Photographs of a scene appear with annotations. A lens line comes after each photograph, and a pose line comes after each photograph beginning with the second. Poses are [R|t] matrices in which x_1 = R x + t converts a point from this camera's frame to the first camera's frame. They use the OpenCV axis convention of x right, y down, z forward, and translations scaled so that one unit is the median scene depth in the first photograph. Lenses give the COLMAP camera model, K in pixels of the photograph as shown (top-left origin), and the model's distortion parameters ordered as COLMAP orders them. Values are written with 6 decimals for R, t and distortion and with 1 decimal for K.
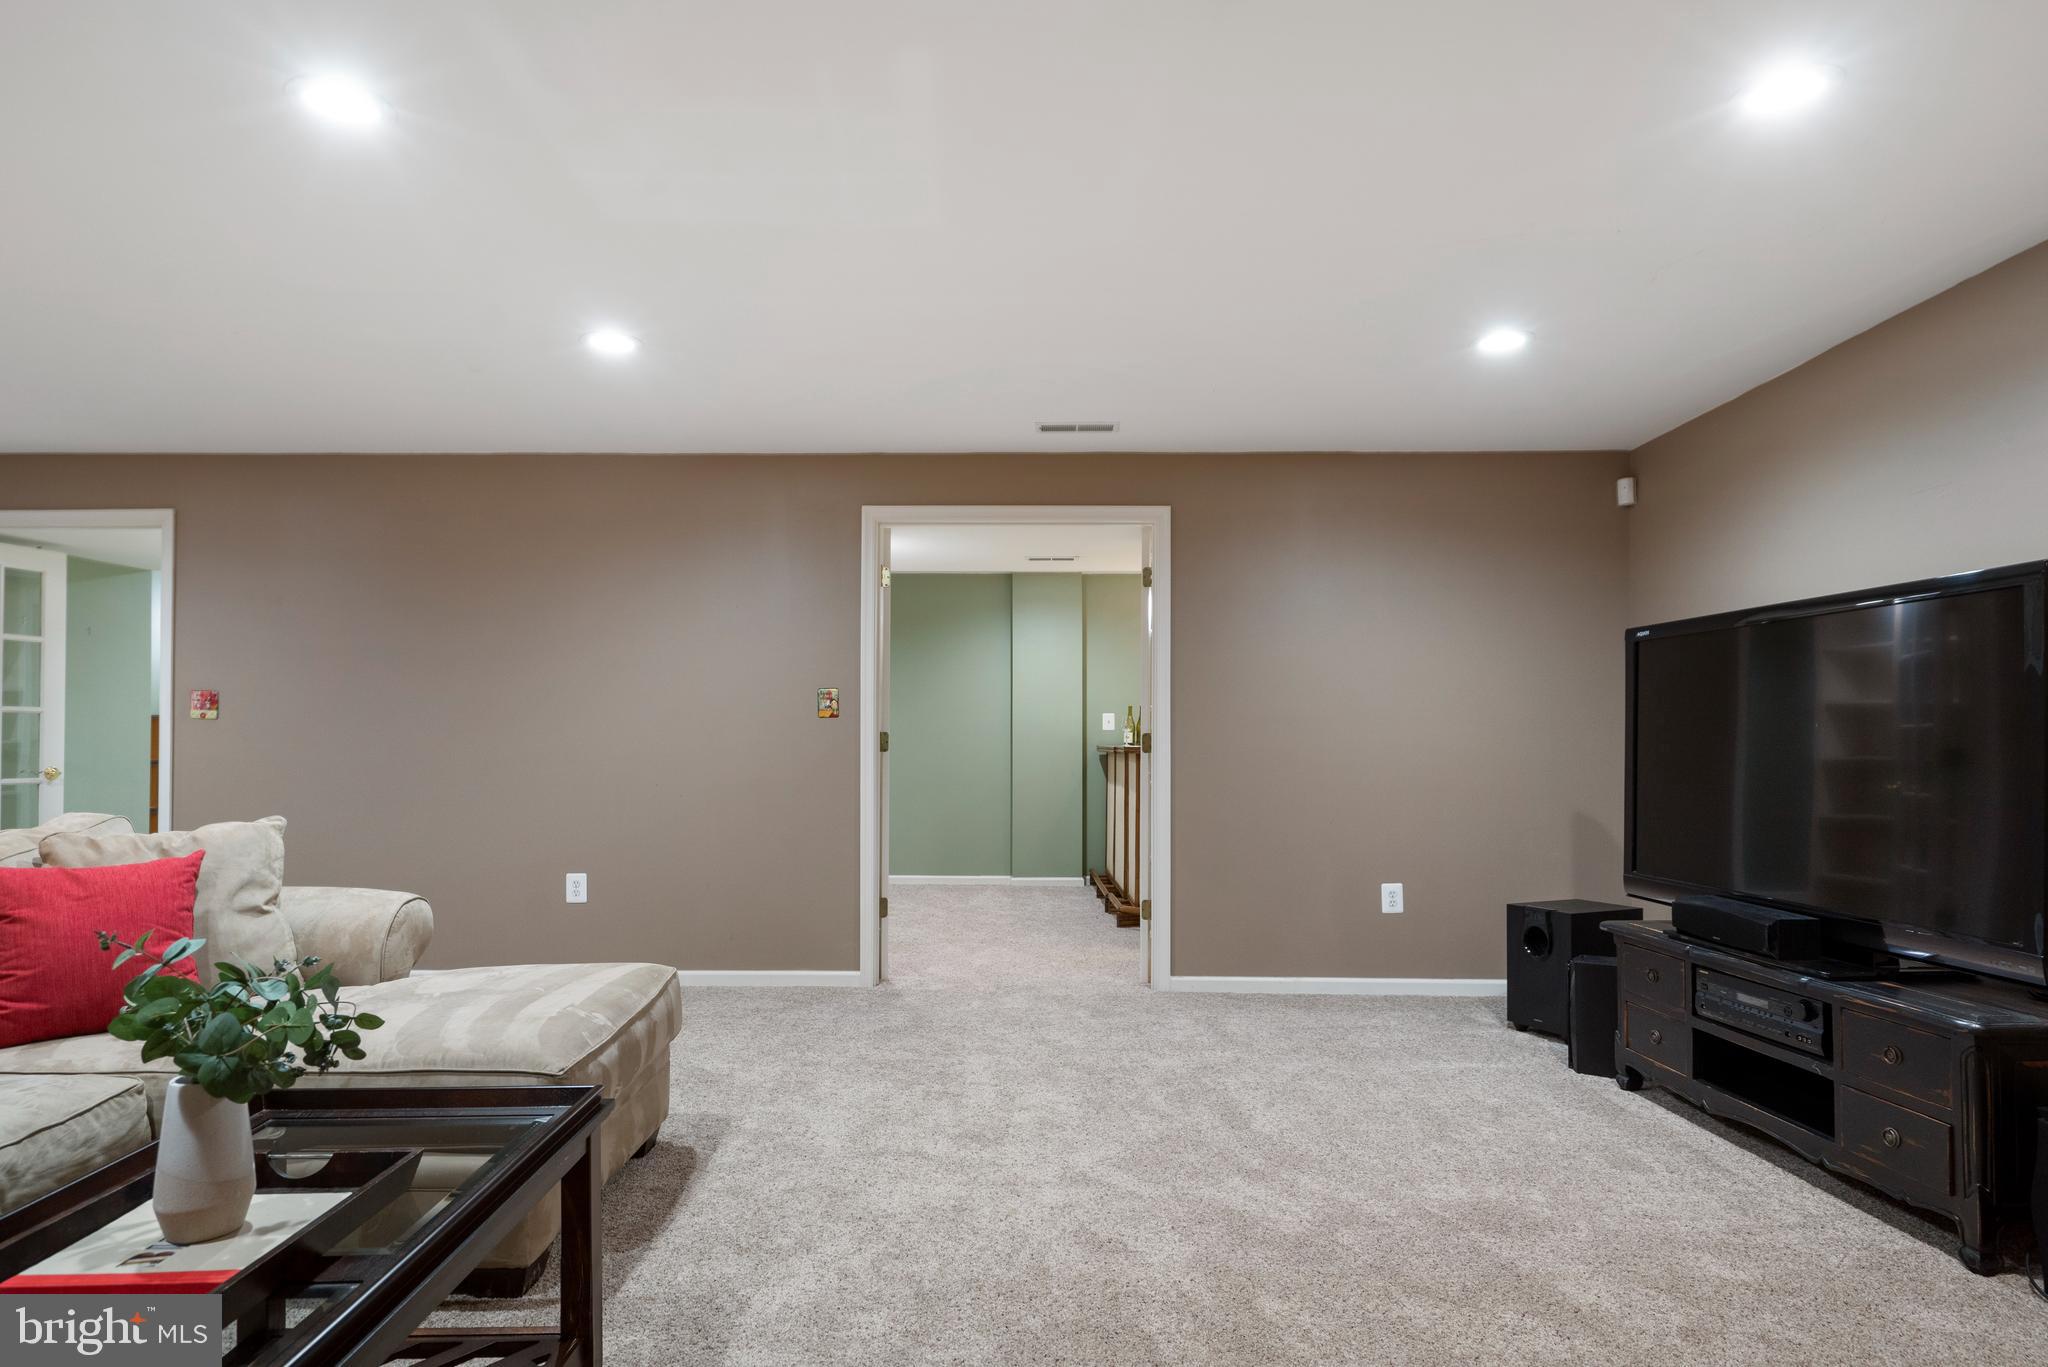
lens RADIAL K [[1134.7, 0, 1026.3], [0, 1134.7, 729.8], [0, 0, 1]] dist [0.000869, 0.000346]
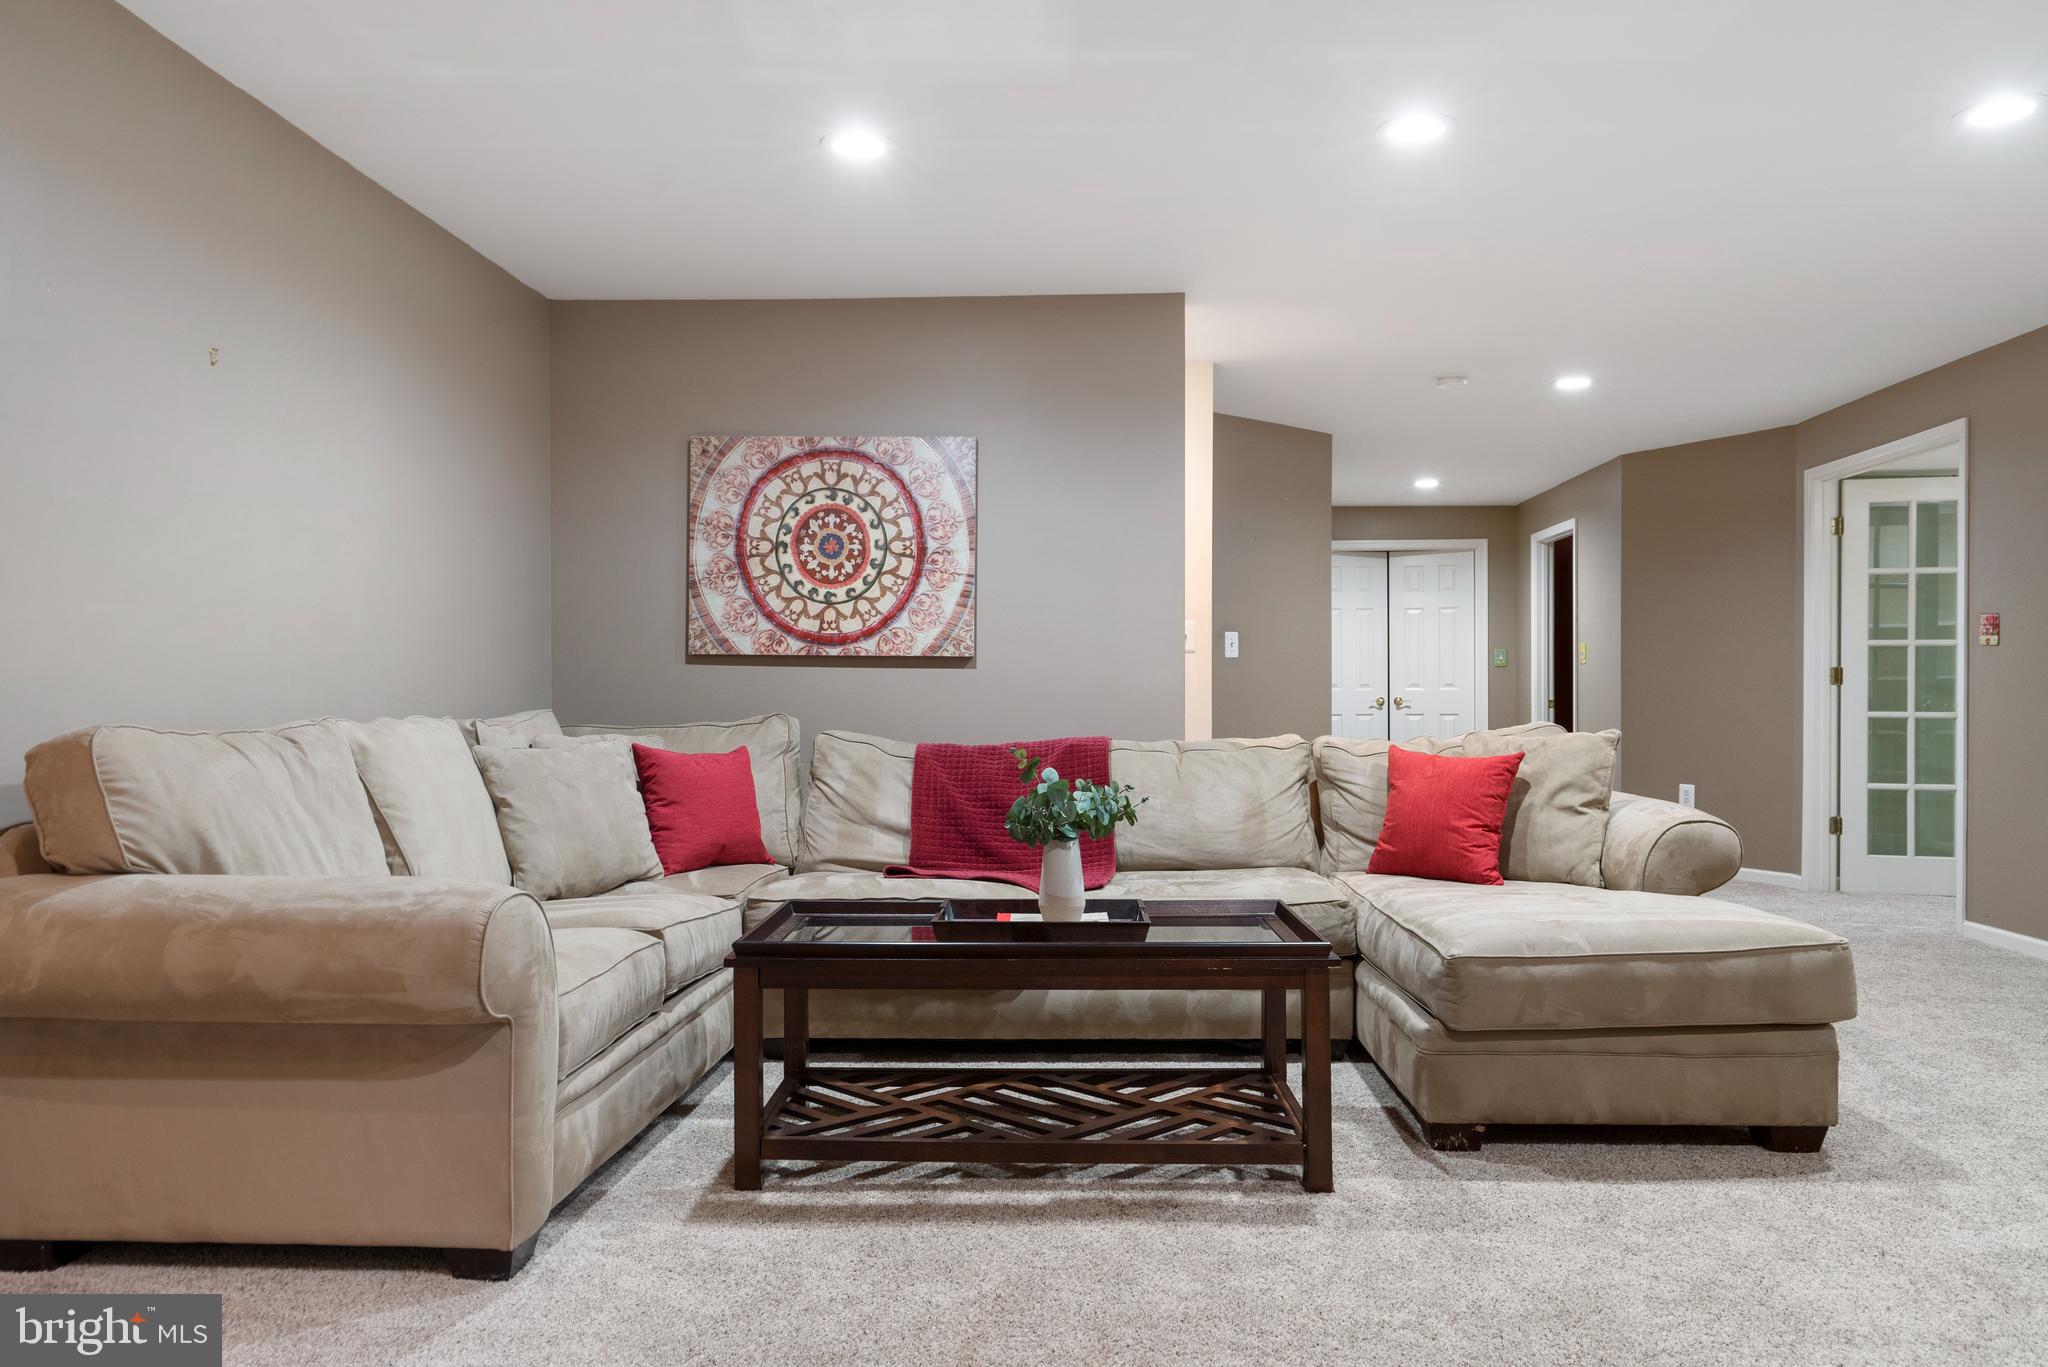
lens RADIAL K [[1397.7, 0, 1031.6], [0, 1397.7, 687.9], [0, 0, 1]] dist [0.006674, 0.004294]
pose [[-0.046040, -0.002921, -0.998935, 0.695655], [0.009101, 0.999953, -0.003344, 0.034806], [0.998898, -0.009245, -0.046011, 0.496427]]
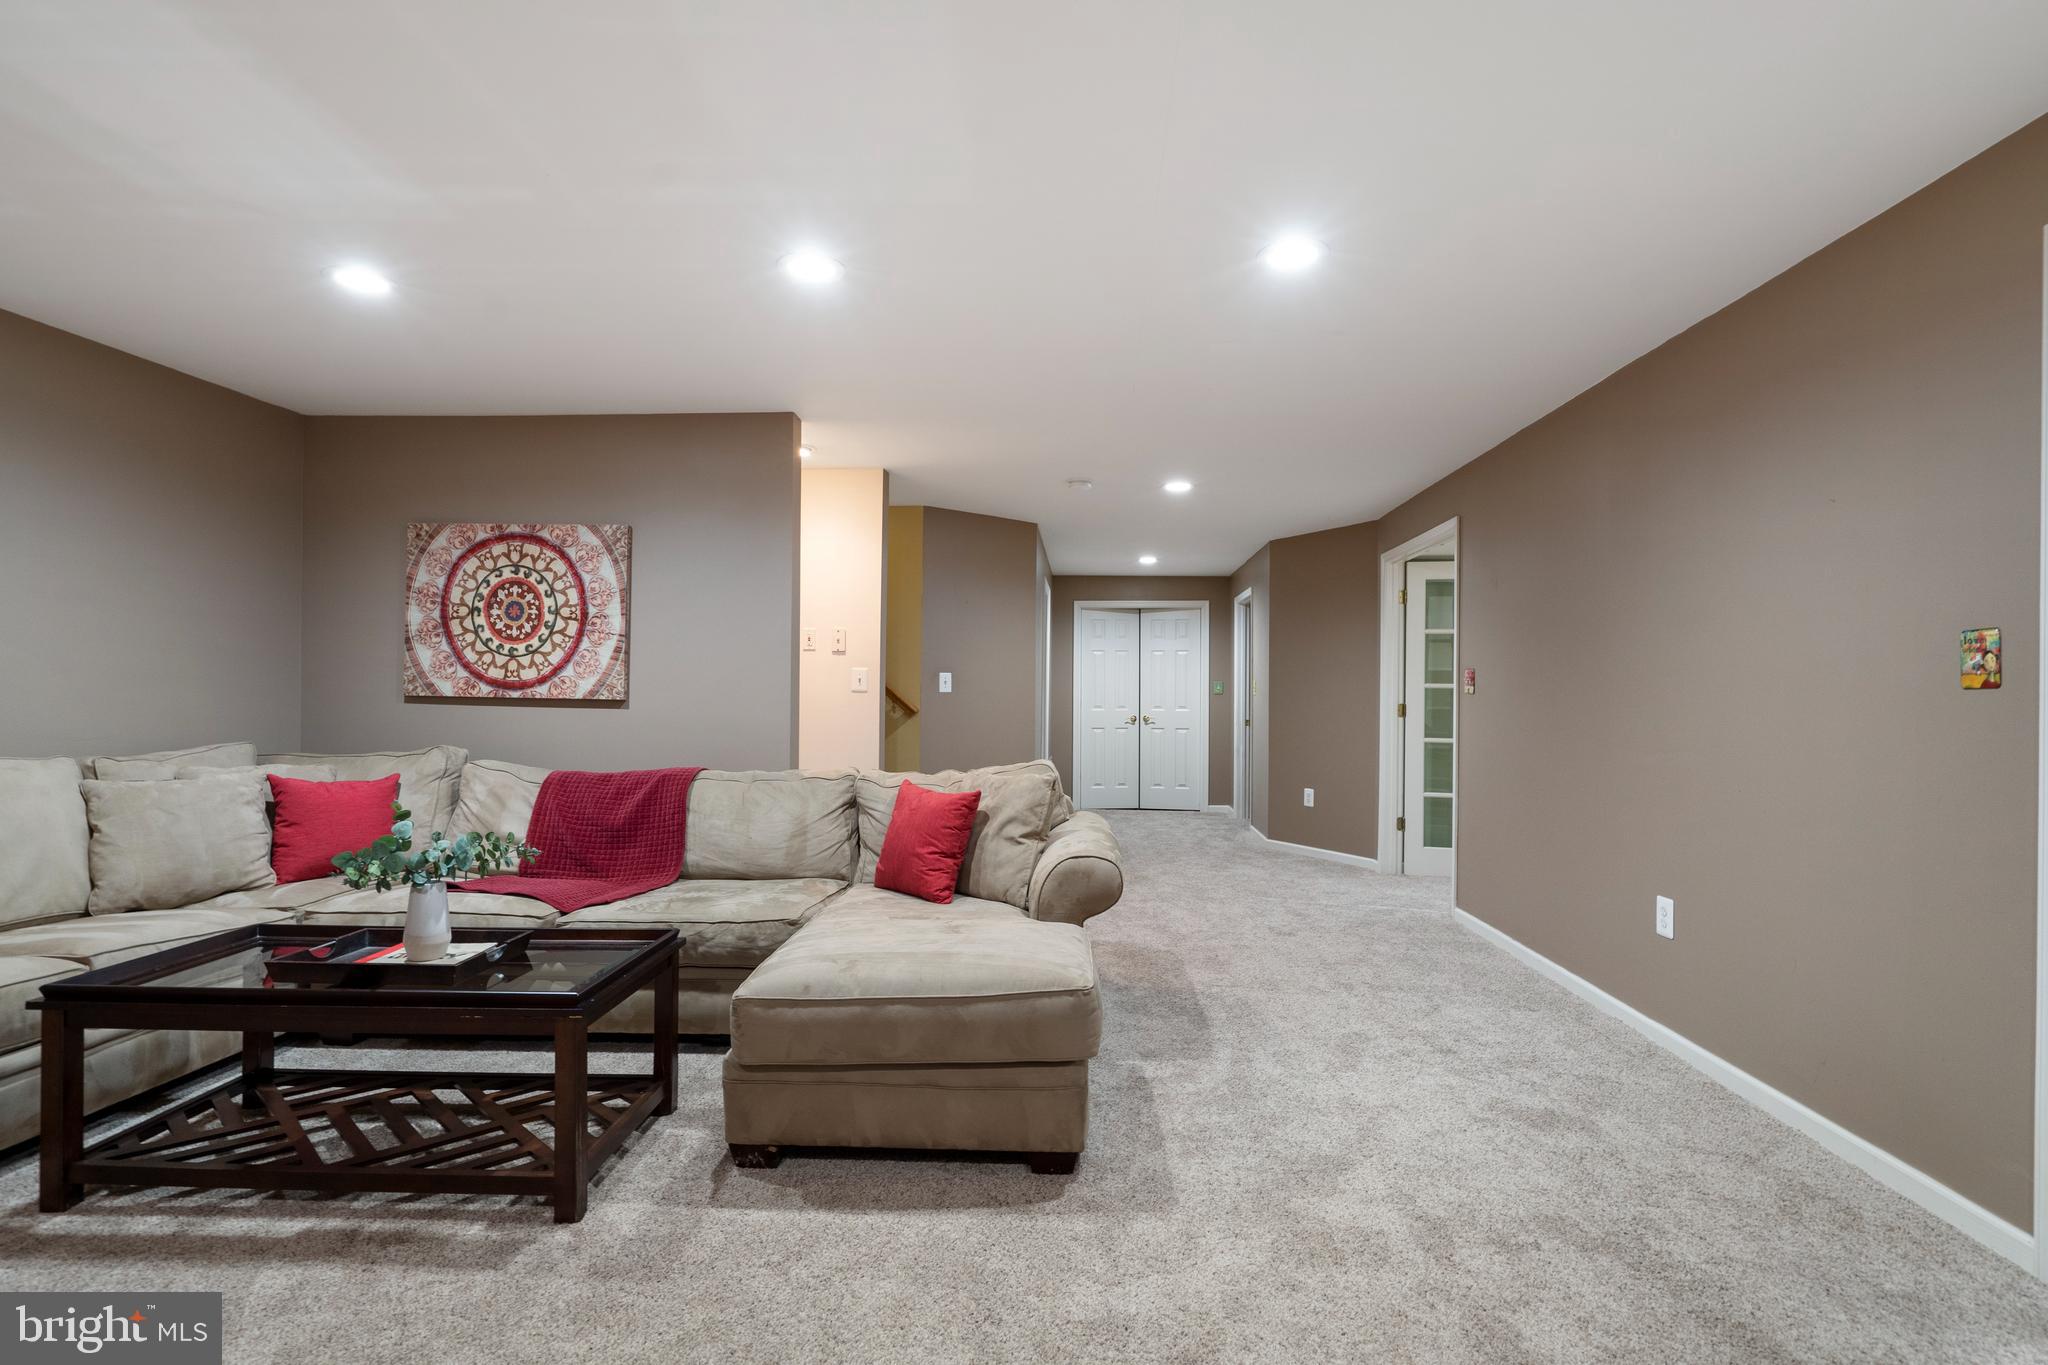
lens RADIAL K [[952.0, 0, 1021.7], [0, 952.0, 684.1], [0, 0, 1]] dist [-0.000633, 0.000365]
pose [[-0.054901, -0.012292, -0.998416, 0.433478], [0.000244, 0.999924, -0.012324, -0.013125], [0.998492, -0.000920, -0.054893, 1.009062]]
